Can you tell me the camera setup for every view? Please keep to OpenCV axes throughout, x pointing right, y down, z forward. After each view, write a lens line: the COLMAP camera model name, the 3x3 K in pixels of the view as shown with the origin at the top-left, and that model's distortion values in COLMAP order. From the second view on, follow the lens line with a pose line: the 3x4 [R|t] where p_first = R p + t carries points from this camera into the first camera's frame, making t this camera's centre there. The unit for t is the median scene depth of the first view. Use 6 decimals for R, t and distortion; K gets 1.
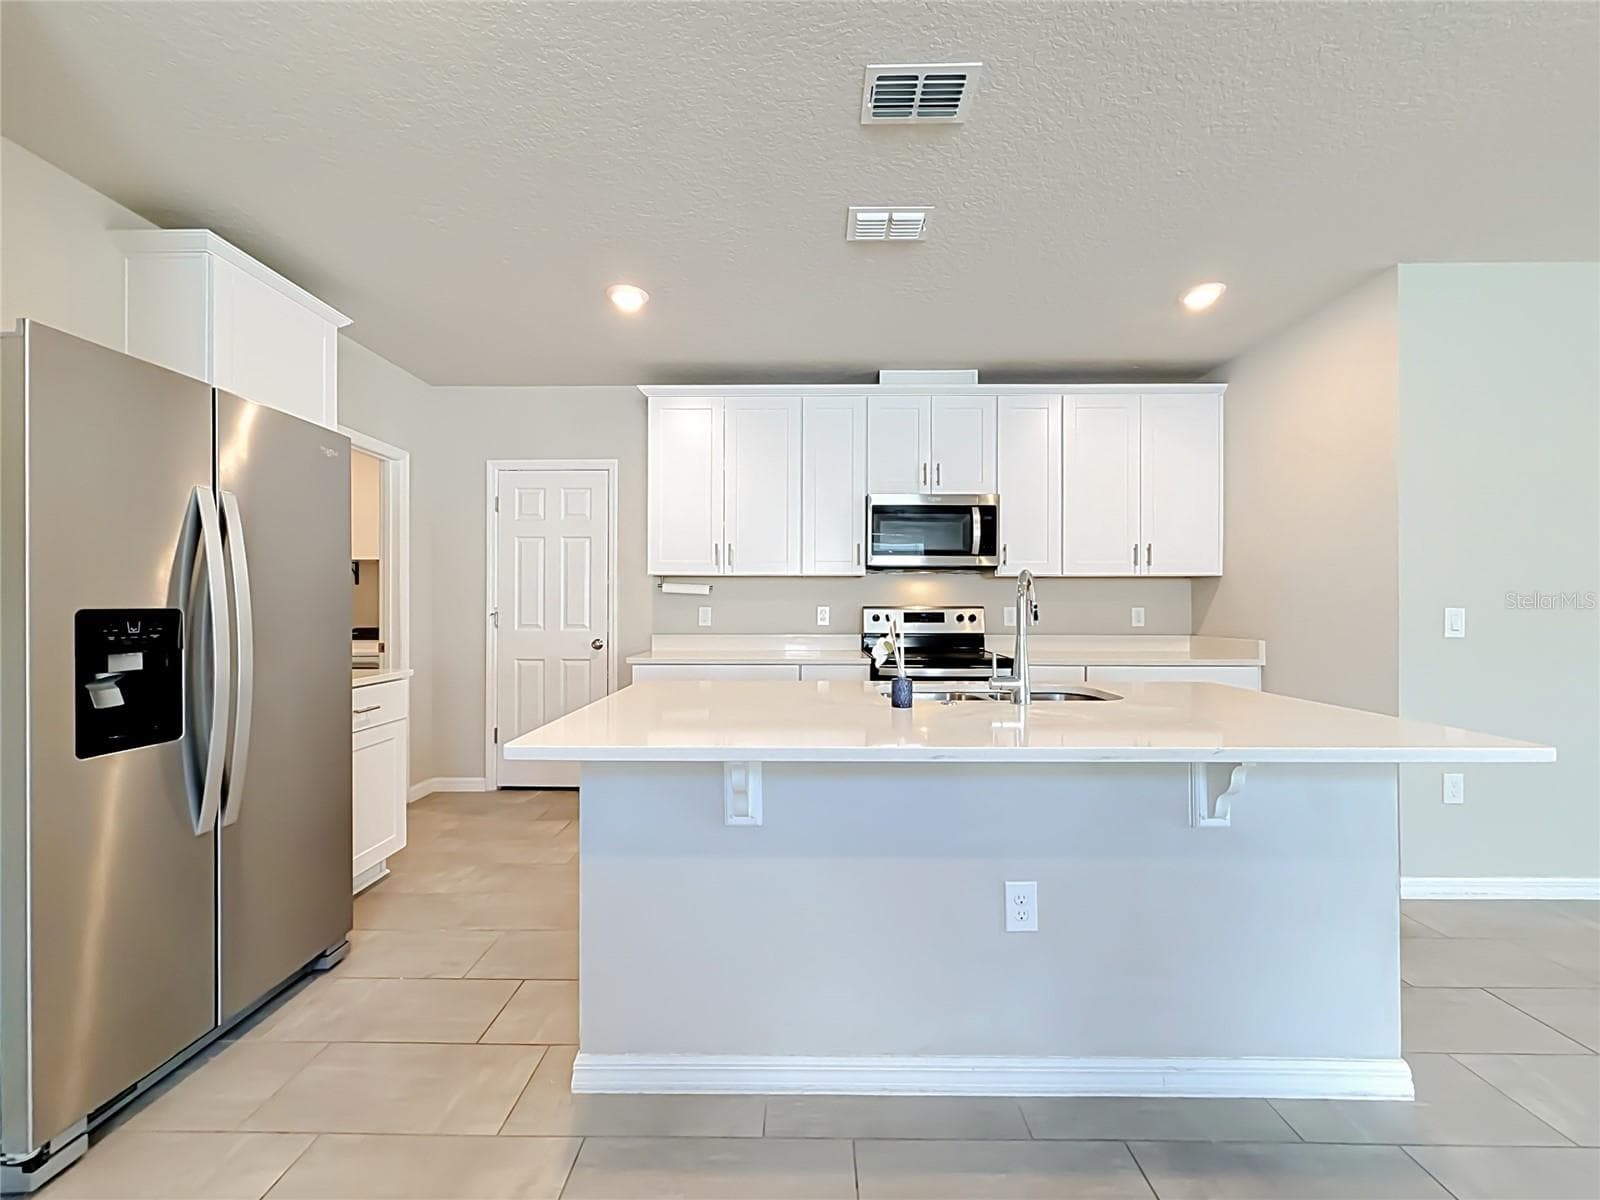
lens RADIAL K [[640.5, 0, 800.0], [0, 640.5, 600.0], [0, 0, 1]] dist [0.001173, -0.000125]
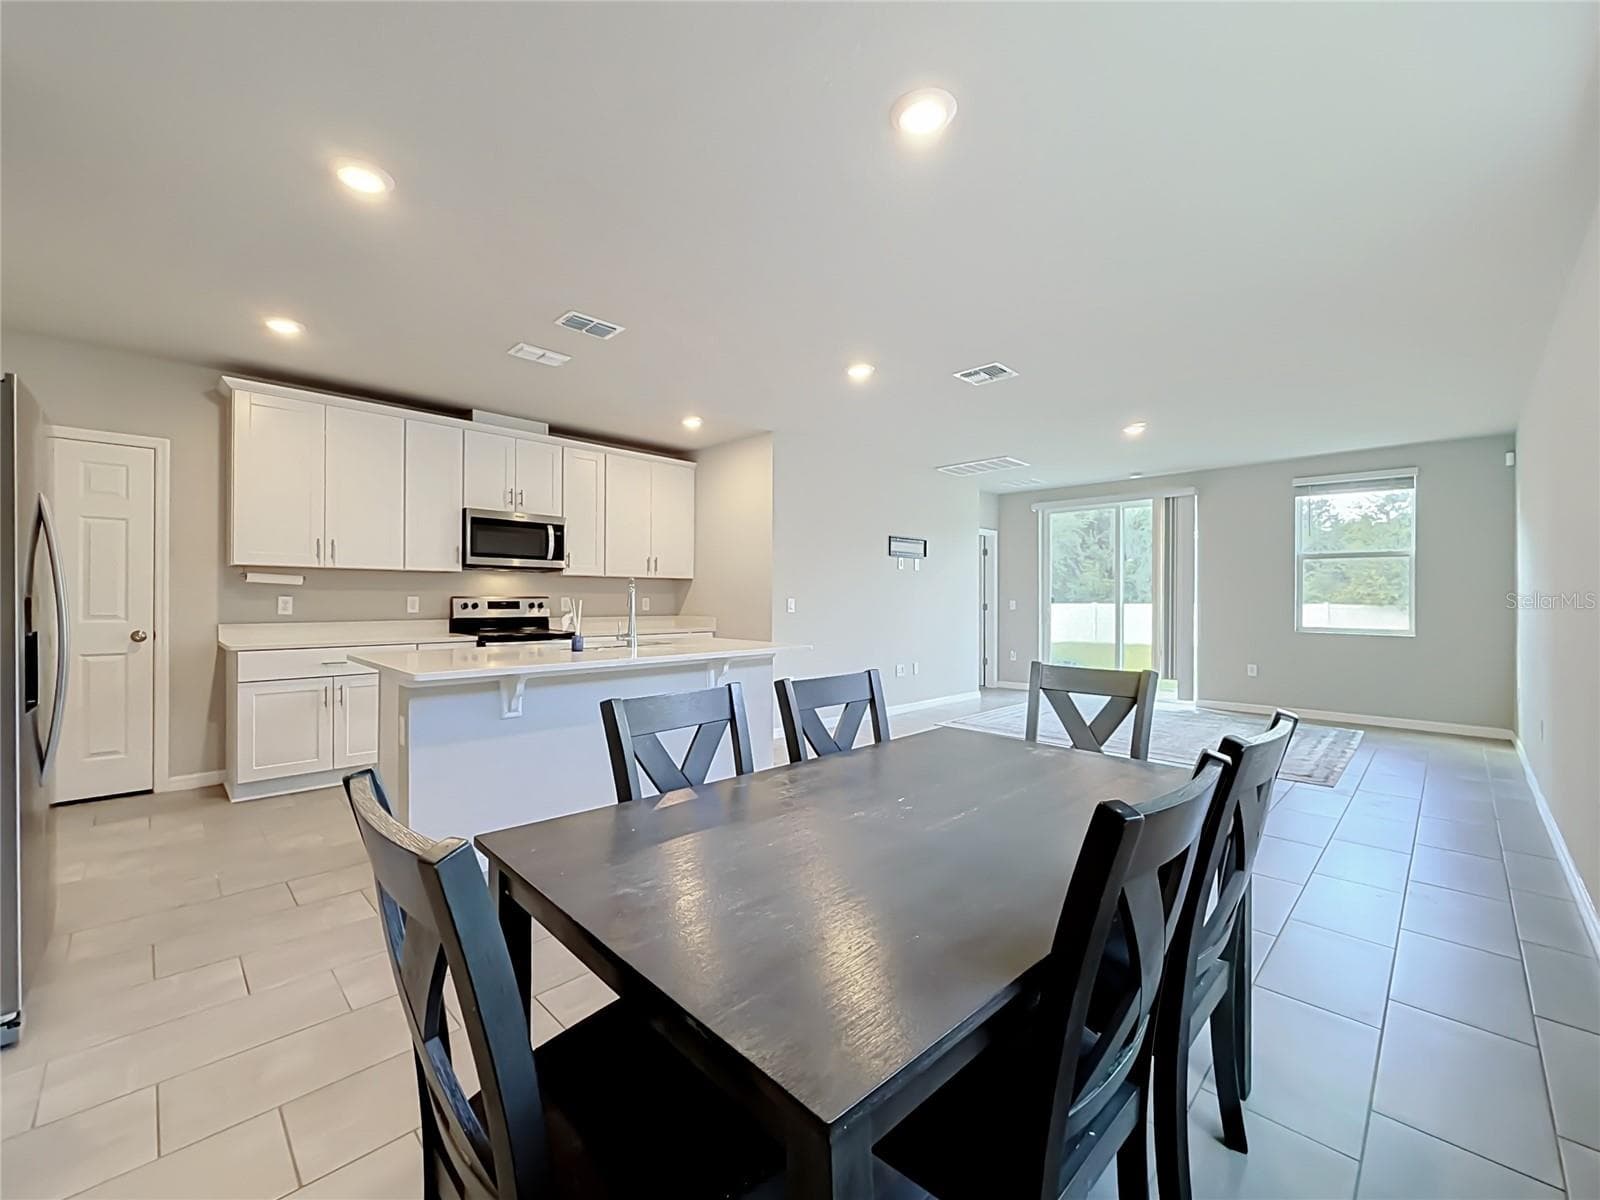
lens RADIAL K [[640.5, 0, 800.0], [0, 640.5, 600.0], [0, 0, 1]] dist [0.001173, -0.000125]
pose [[0.691851, -0.000097, 0.722040, -0.342213], [-0.009375, 0.999914, 0.009117, -0.000779], [-0.721979, -0.013077, 0.691791, -0.343900]]
